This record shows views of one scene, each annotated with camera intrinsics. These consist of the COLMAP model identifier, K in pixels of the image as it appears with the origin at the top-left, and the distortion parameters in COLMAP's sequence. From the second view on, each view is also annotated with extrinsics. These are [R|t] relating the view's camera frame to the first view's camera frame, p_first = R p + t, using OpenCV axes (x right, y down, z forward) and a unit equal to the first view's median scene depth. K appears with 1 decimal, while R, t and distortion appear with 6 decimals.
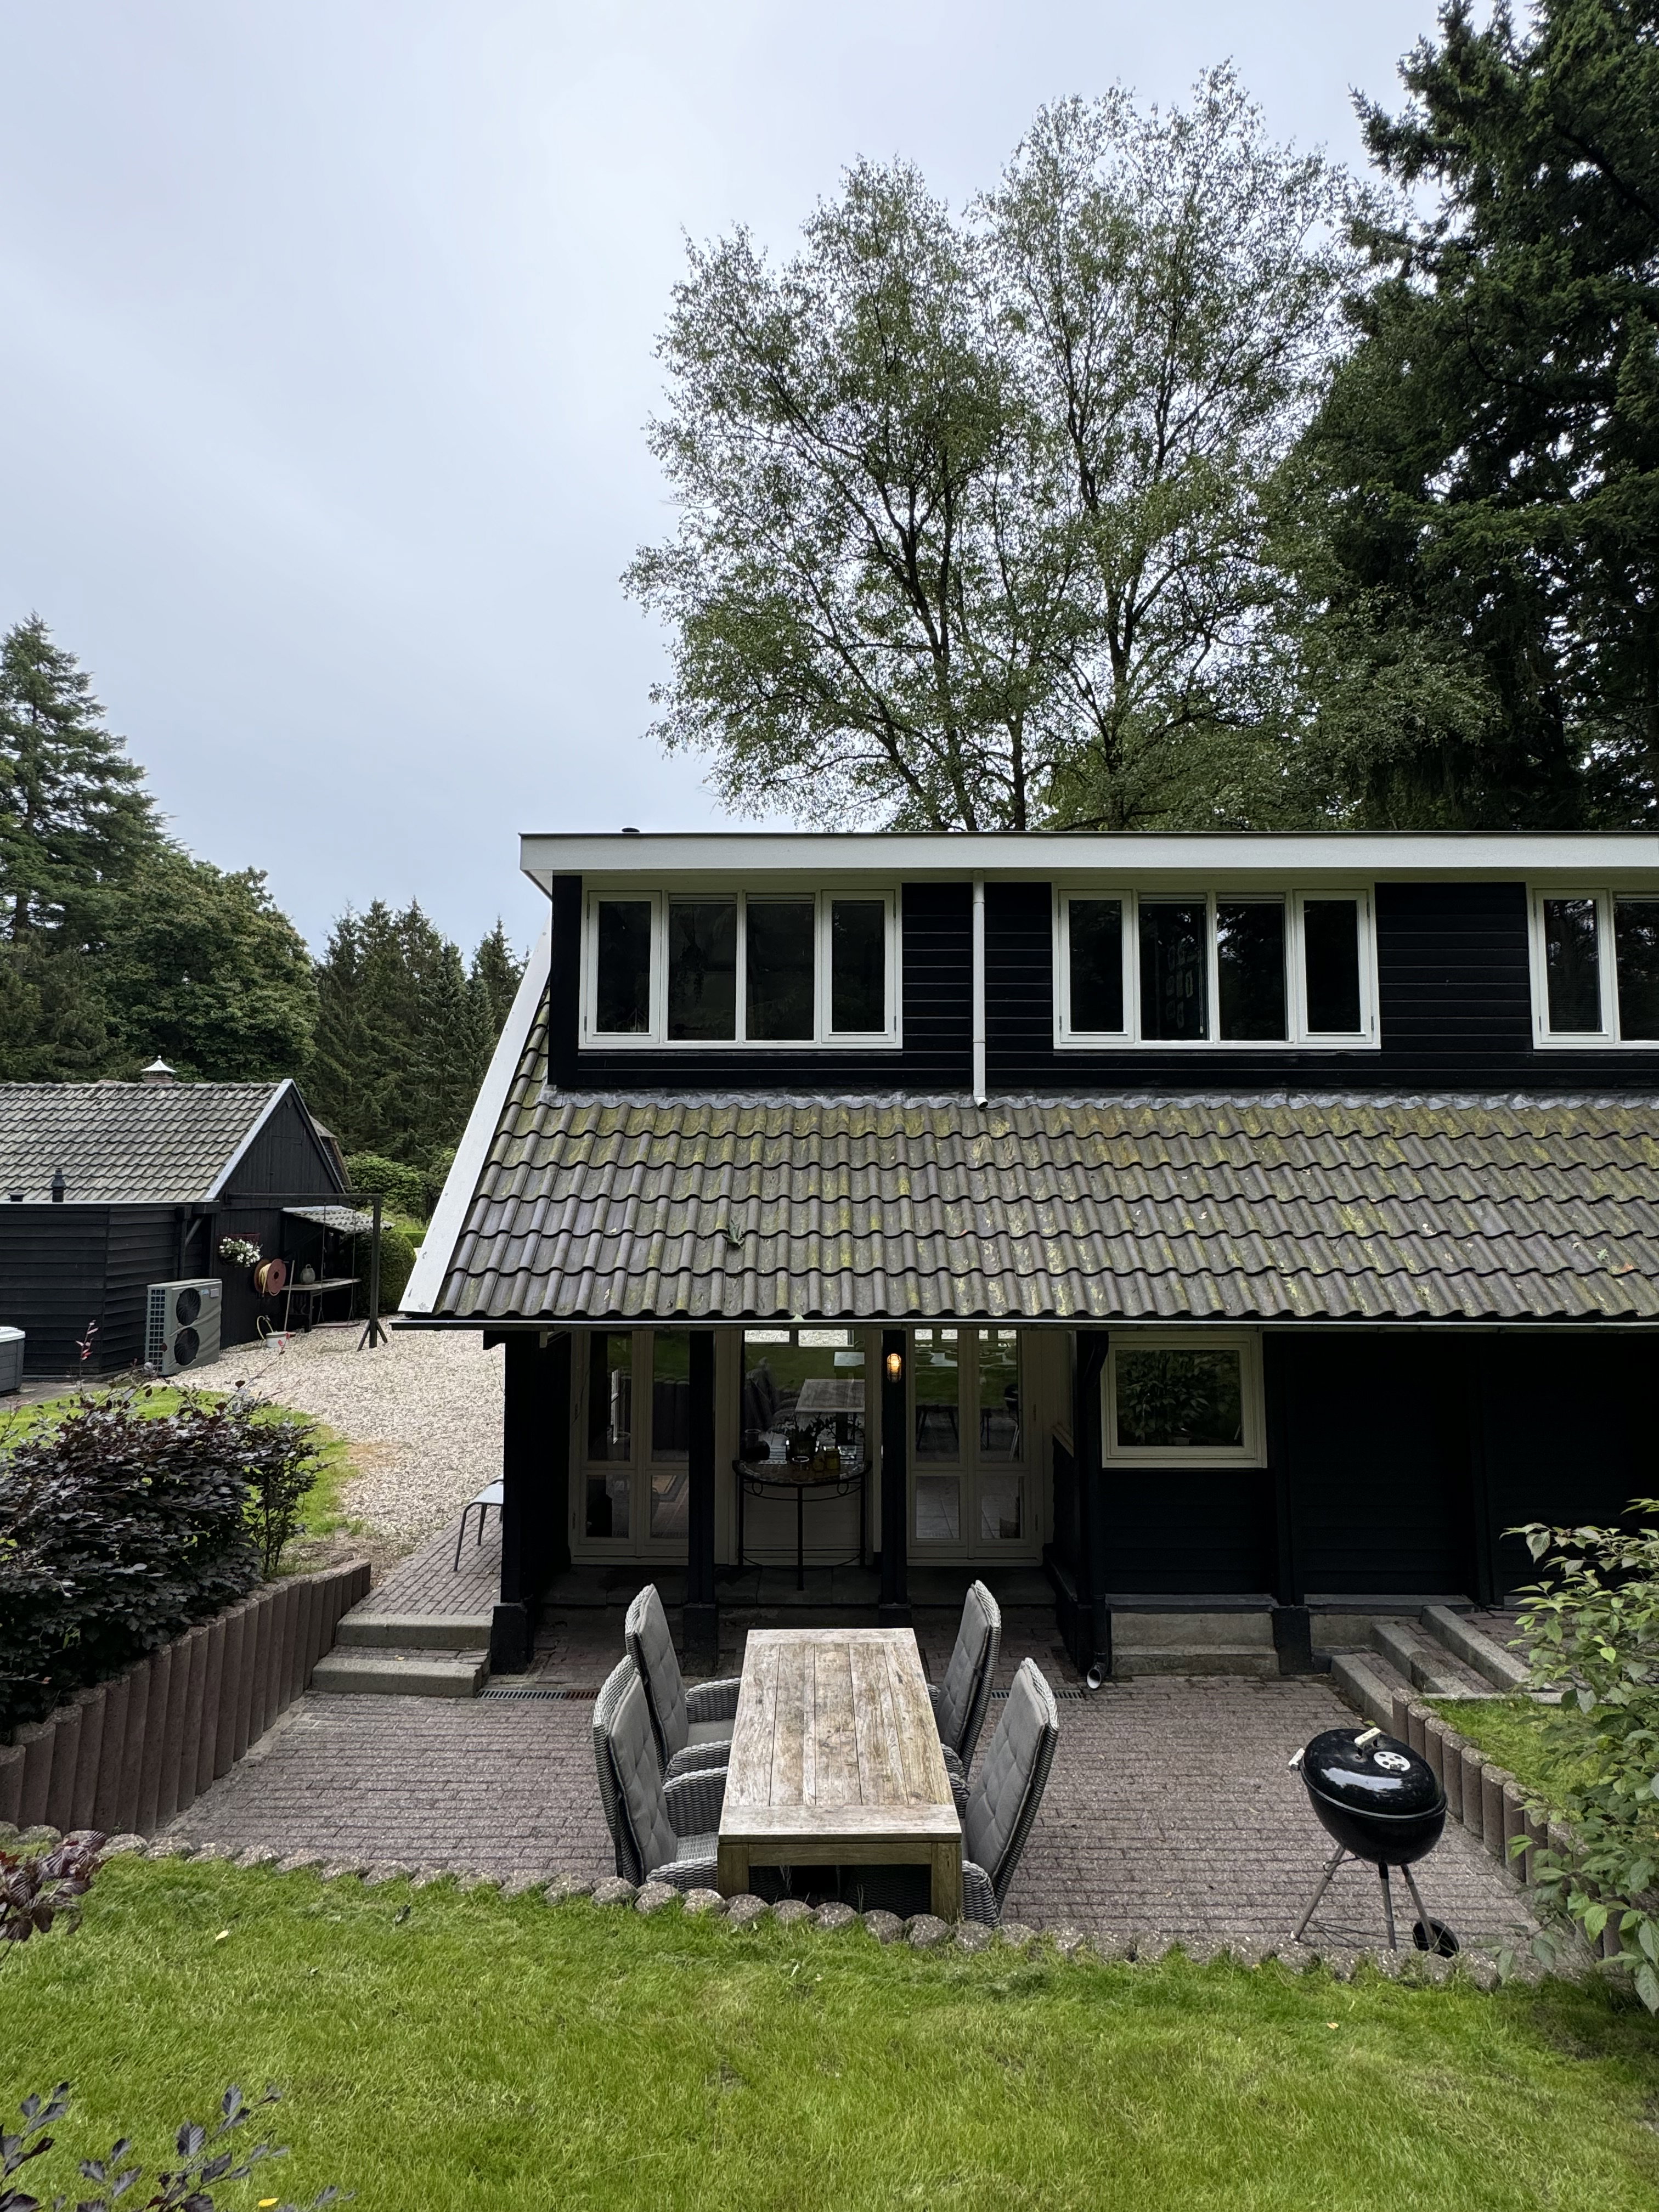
lens RADIAL K [[1025.1, 0, 829.5], [0, 1025.1, 1106.0], [0, 0, 1]] dist [-0.002479, -0.000123]
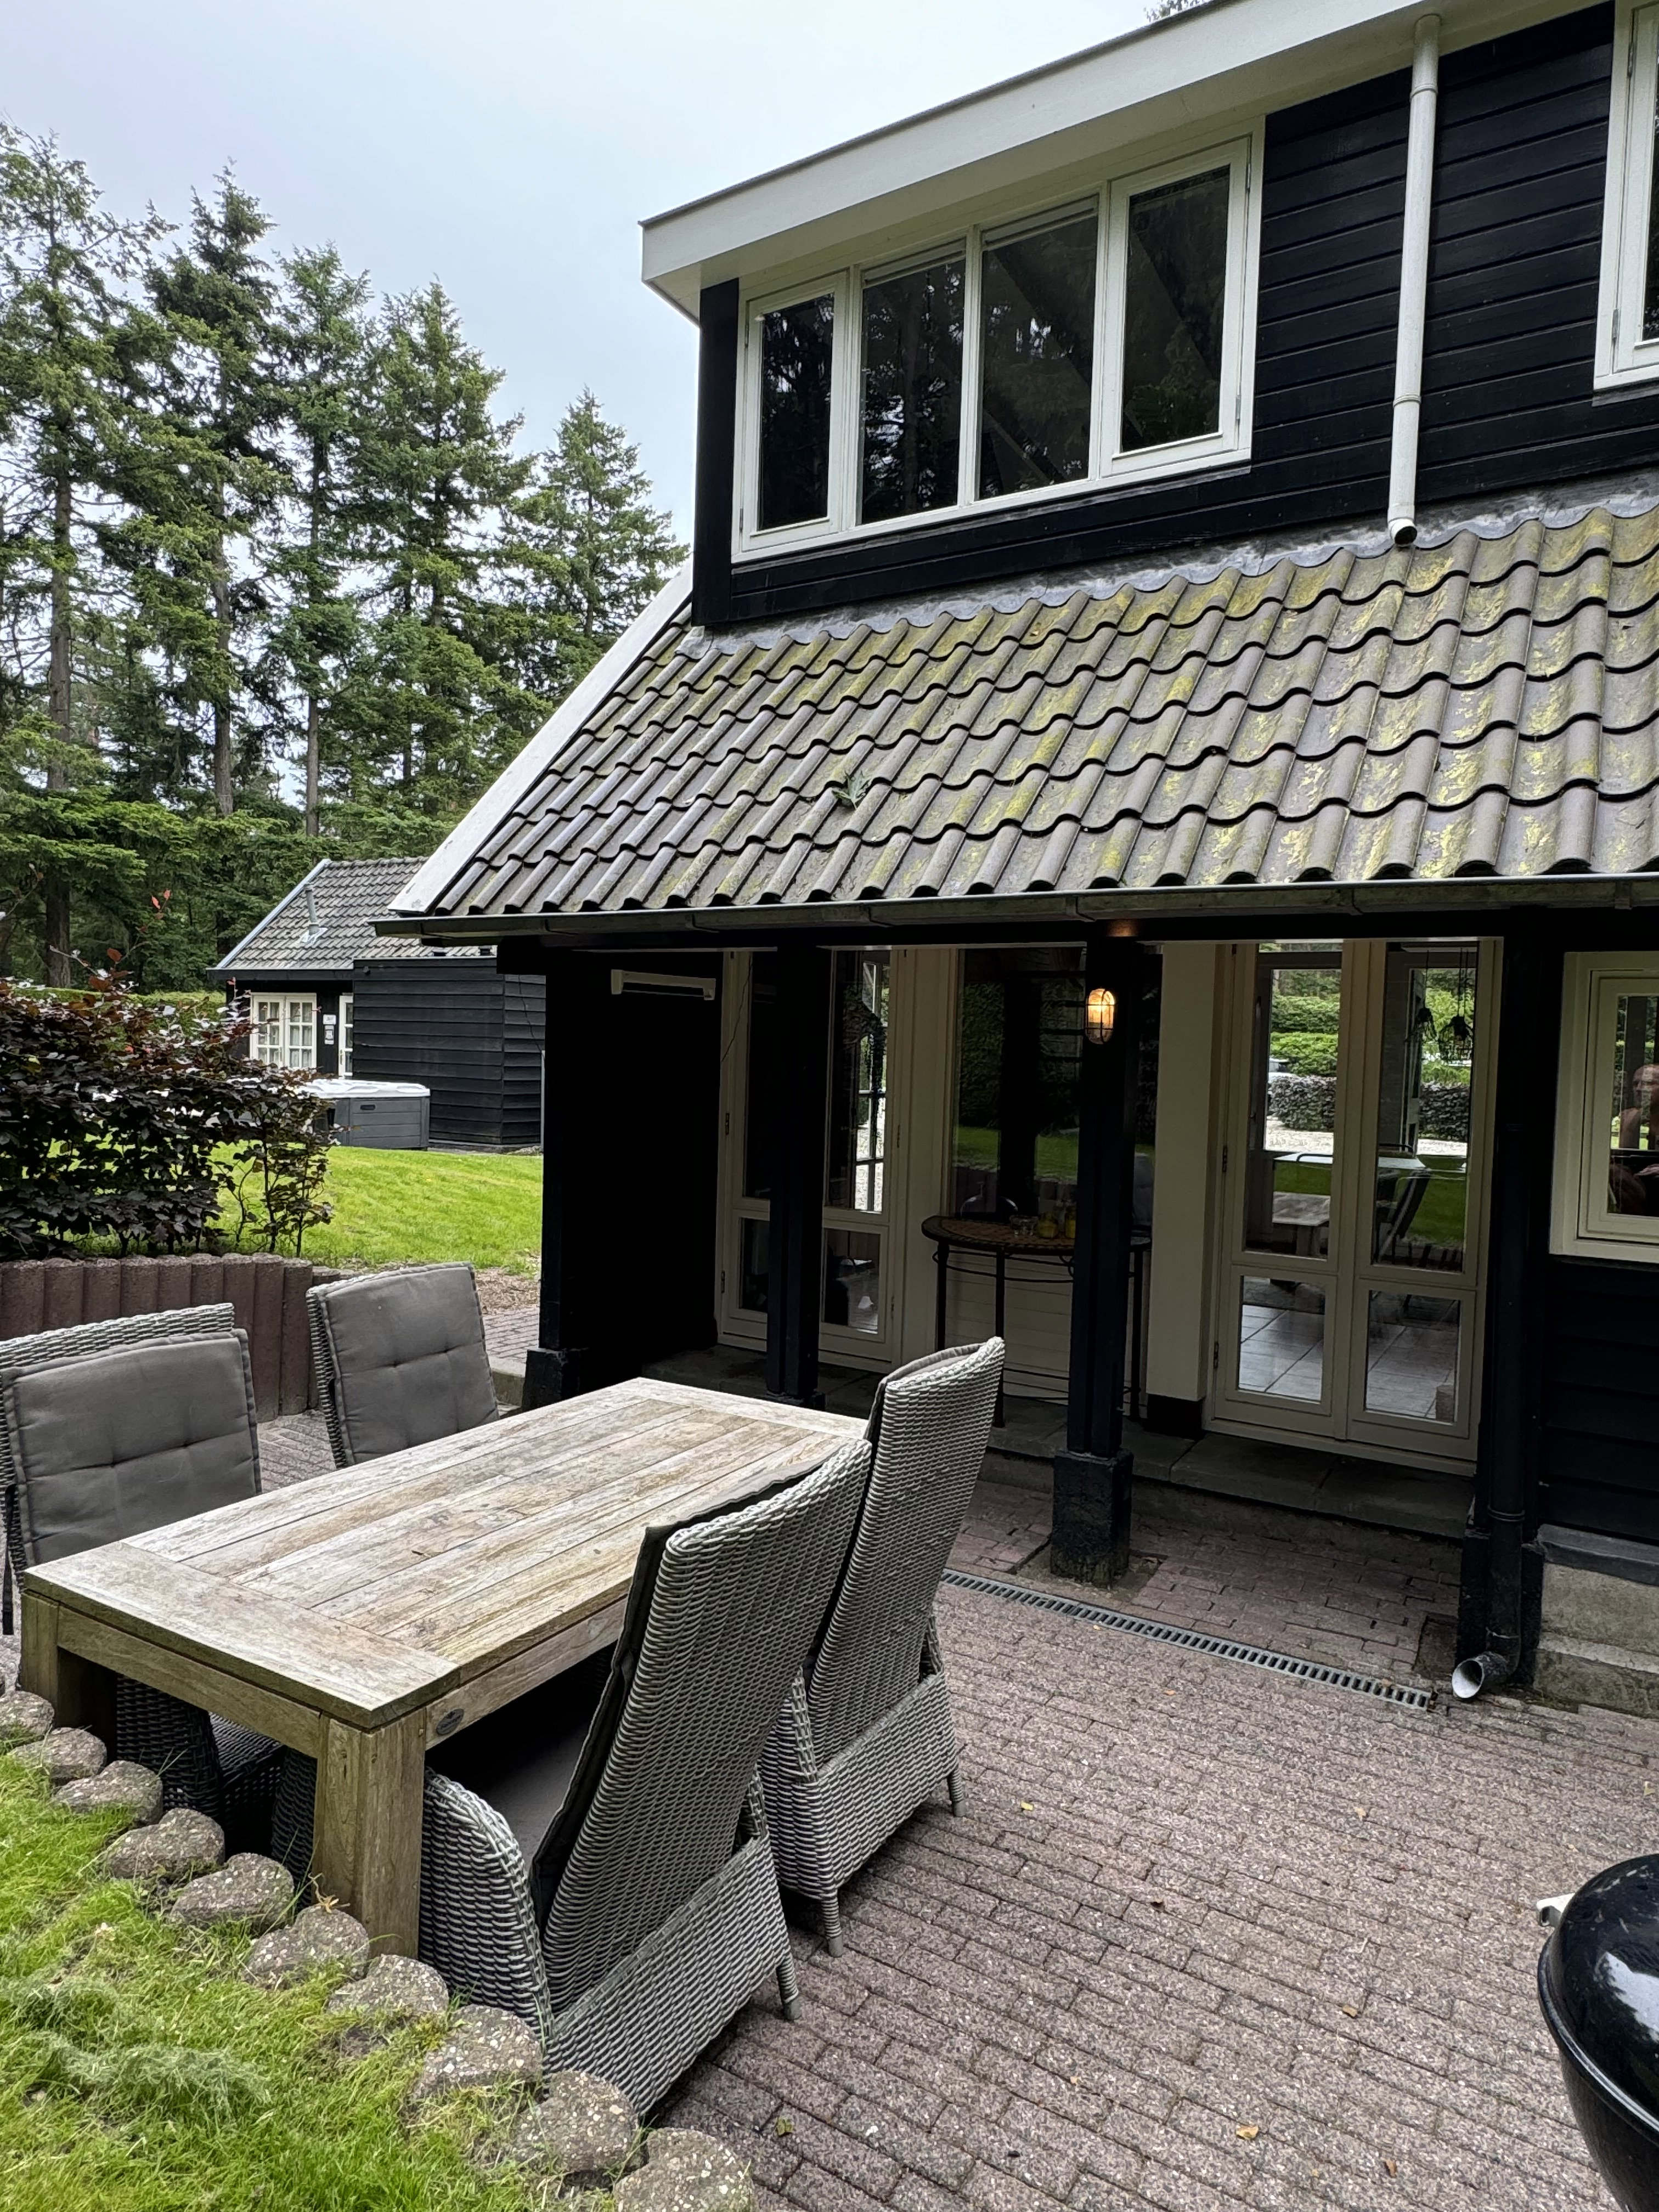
lens RADIAL K [[1308.5, 0, 829.5], [0, 1308.5, 1106.0], [0, 0, 1]] dist [-0.032229, 0.021214]
pose [[0.862718, 0.053601, -0.502836, 0.231983], [0.004915, 0.993431, 0.114330, 0.189251], [0.505661, -0.101106, 0.856787, 0.307189]]
